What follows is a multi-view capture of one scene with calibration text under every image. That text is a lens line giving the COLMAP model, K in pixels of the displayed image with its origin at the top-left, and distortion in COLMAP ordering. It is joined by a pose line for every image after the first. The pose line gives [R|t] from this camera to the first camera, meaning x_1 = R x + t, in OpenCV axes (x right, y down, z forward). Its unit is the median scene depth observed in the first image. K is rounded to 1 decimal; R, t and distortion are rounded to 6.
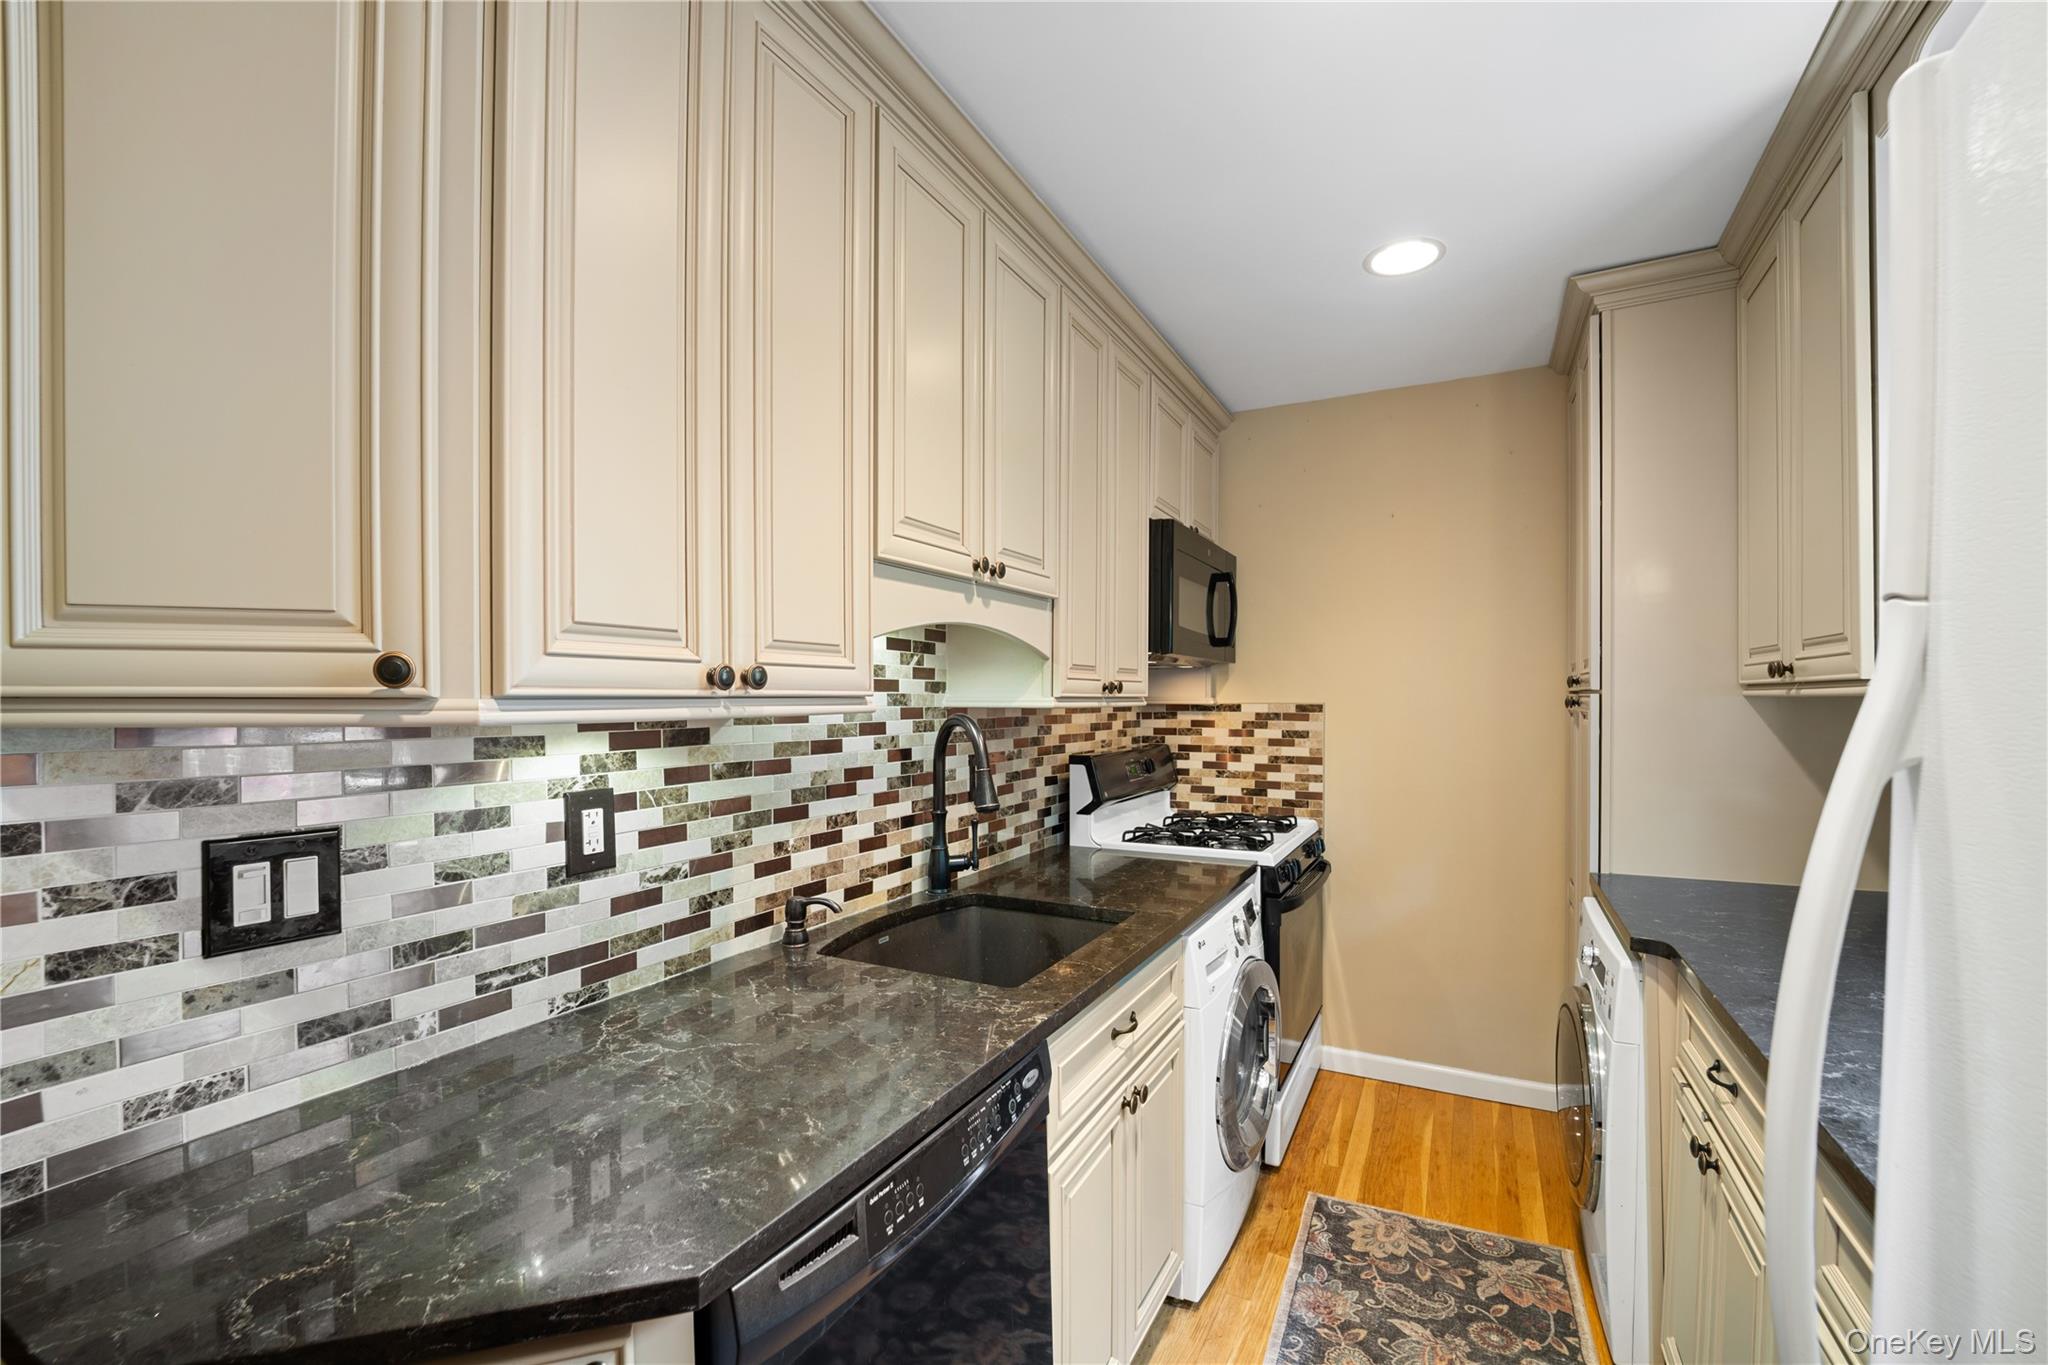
lens RADIAL K [[859.0, 0, 1024.0], [0, 859.0, 682.5], [0, 0, 1]] dist [-0.012016, -0.000368]
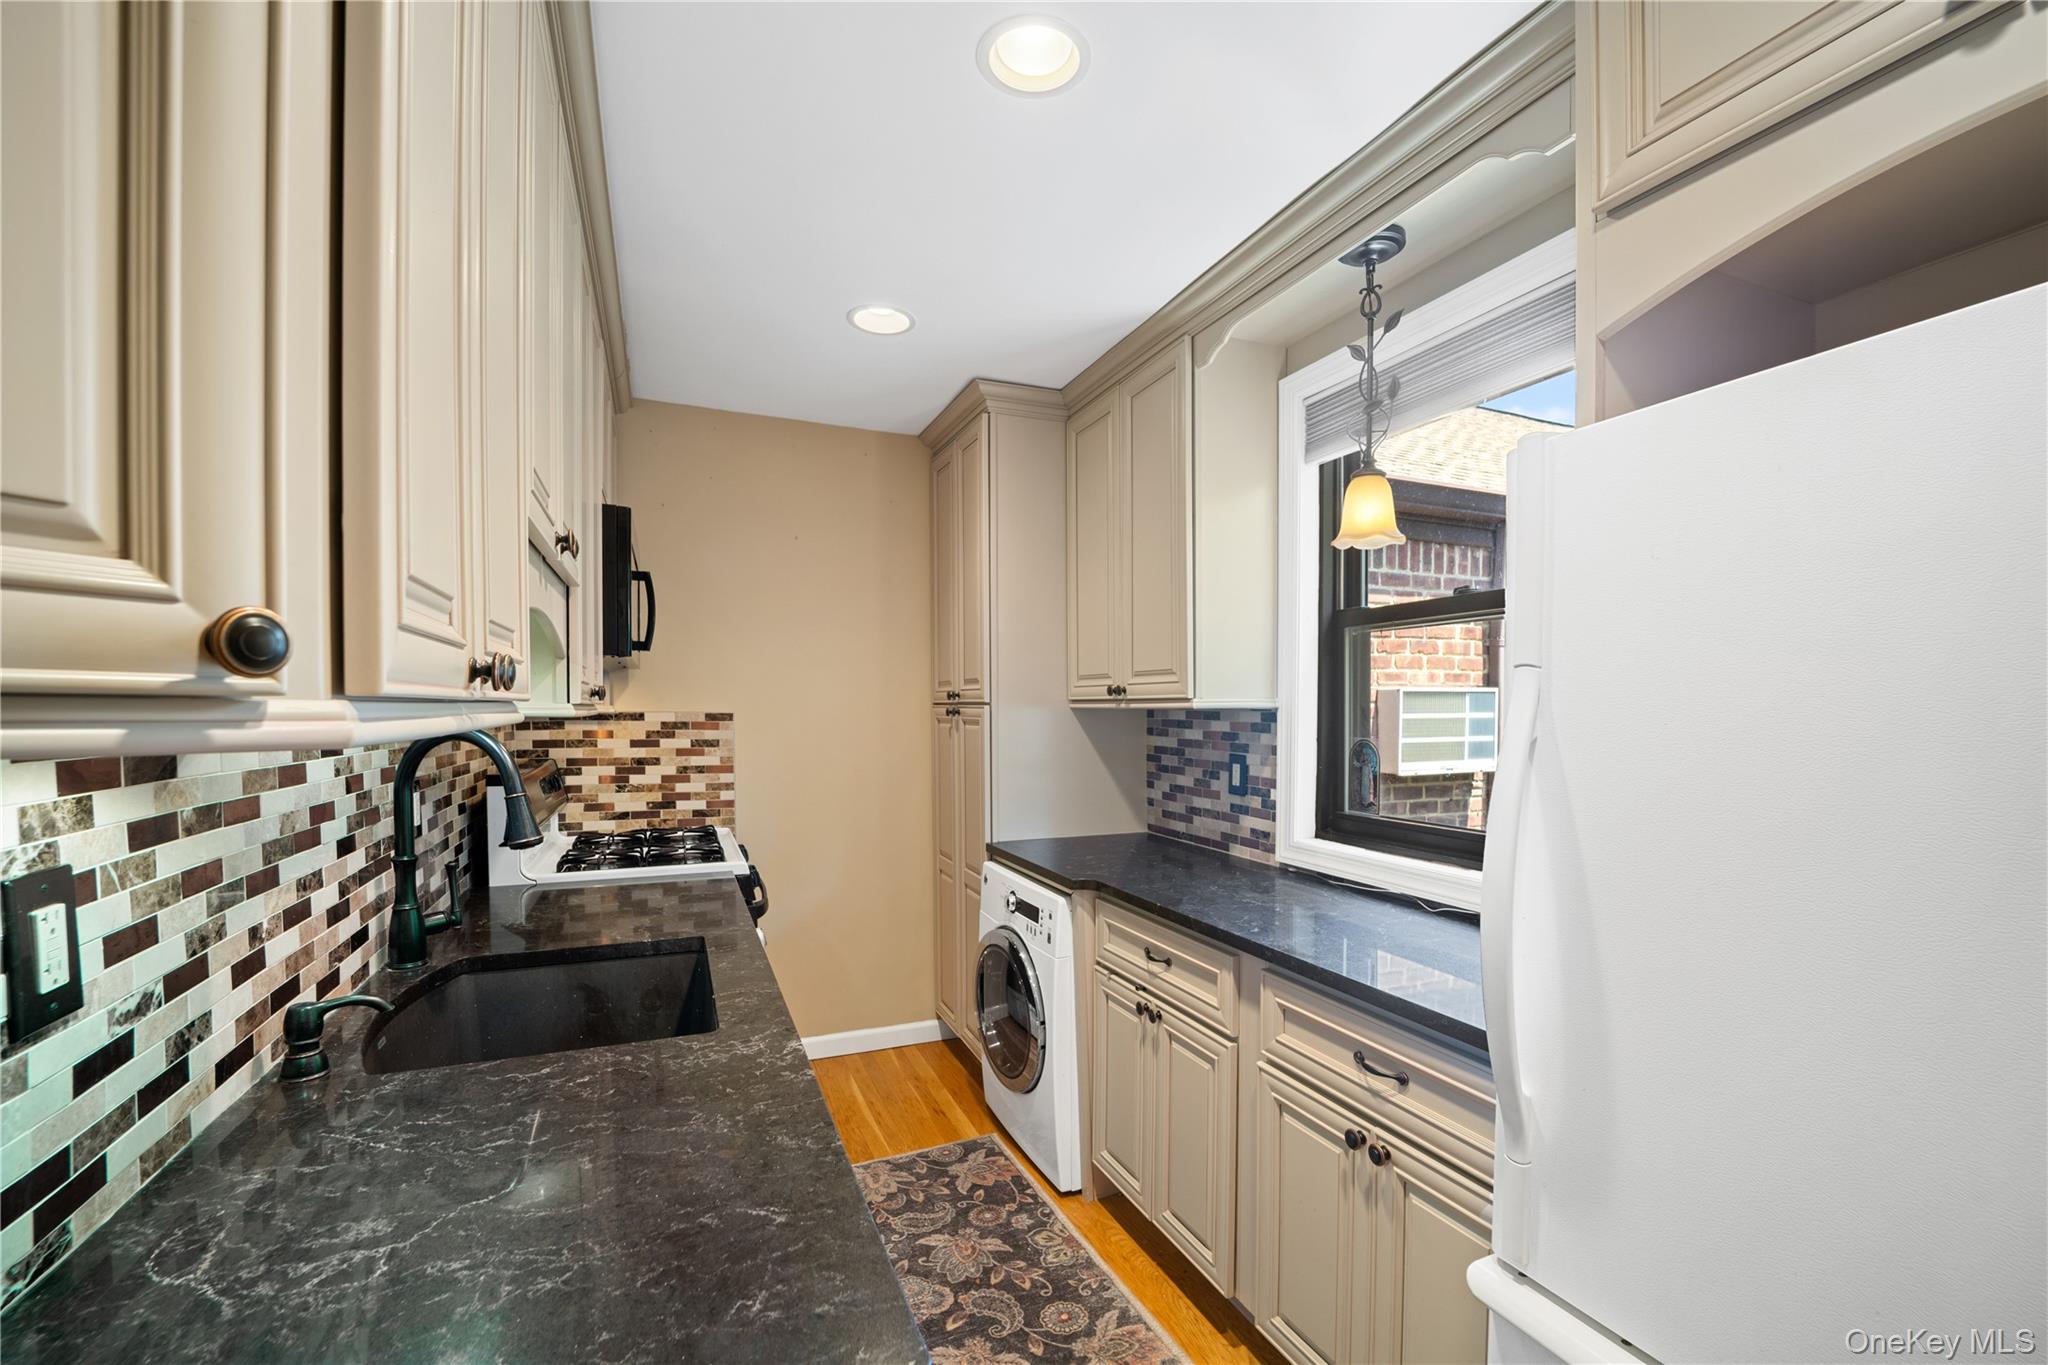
lens RADIAL K [[867.3, 0, 1019.7], [0, 867.3, 698.5], [0, 0, 1]] dist [-0.010221, -0.000188]
pose [[0.639415, 0.014786, 0.768719, -0.351177], [-0.020964, 0.999779, -0.001793, 0.004398], [-0.768576, -0.014969, 0.639584, 0.130689]]
